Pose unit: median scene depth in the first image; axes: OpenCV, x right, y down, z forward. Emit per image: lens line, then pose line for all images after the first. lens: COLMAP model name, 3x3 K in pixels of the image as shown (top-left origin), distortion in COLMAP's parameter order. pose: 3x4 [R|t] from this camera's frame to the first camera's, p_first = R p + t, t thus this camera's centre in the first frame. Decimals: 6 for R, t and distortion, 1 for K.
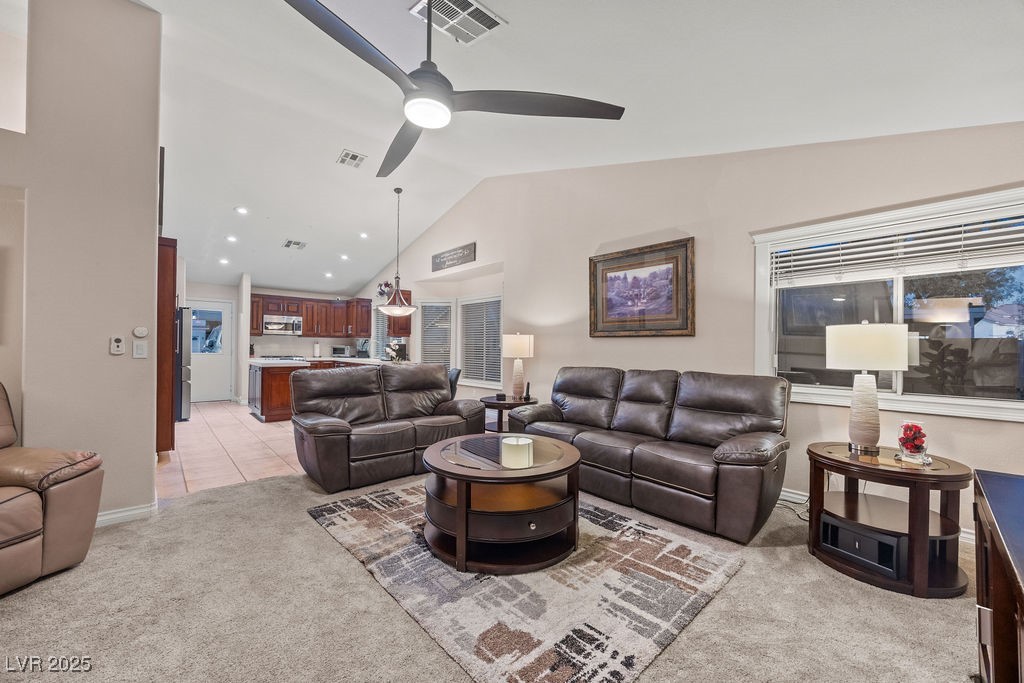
lens RADIAL K [[396.0, 0, 506.6], [0, 396.0, 348.7], [0, 0, 1]] dist [0.000671, 0.000745]
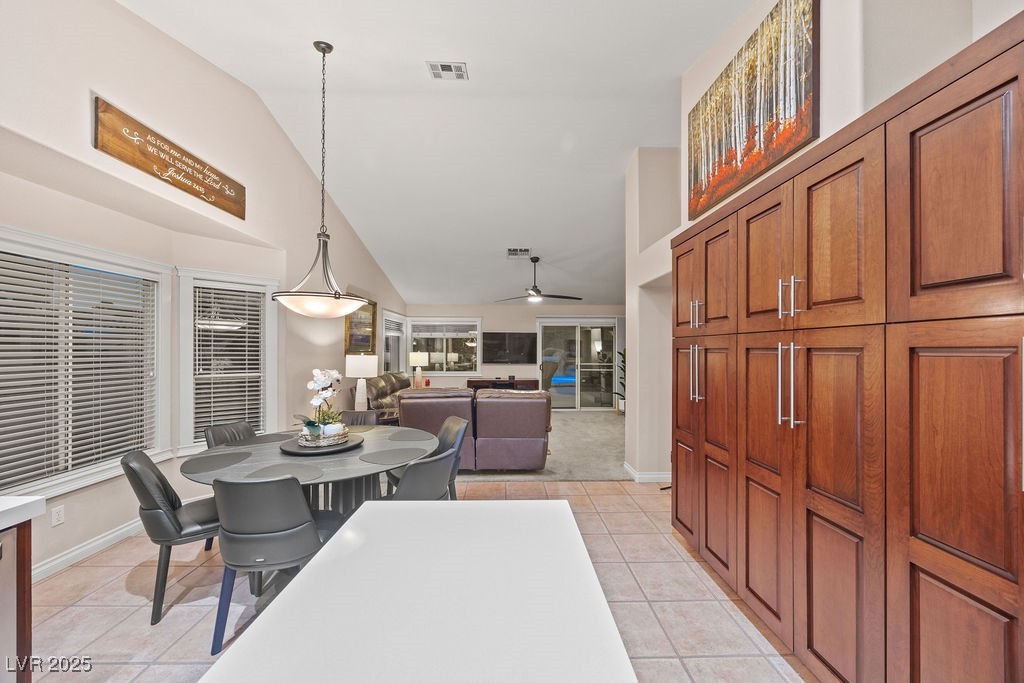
lens RADIAL K [[396.0, 0, 512.9], [0, 396.0, 344.7], [0, 0, 1]] dist [0.000671, 0.000745]
pose [[-0.743231, -0.004995, 0.669017, -0.554988], [-0.007636, 0.999970, -0.001016, -0.035966], [-0.668992, -0.005864, -0.743247, 0.870989]]
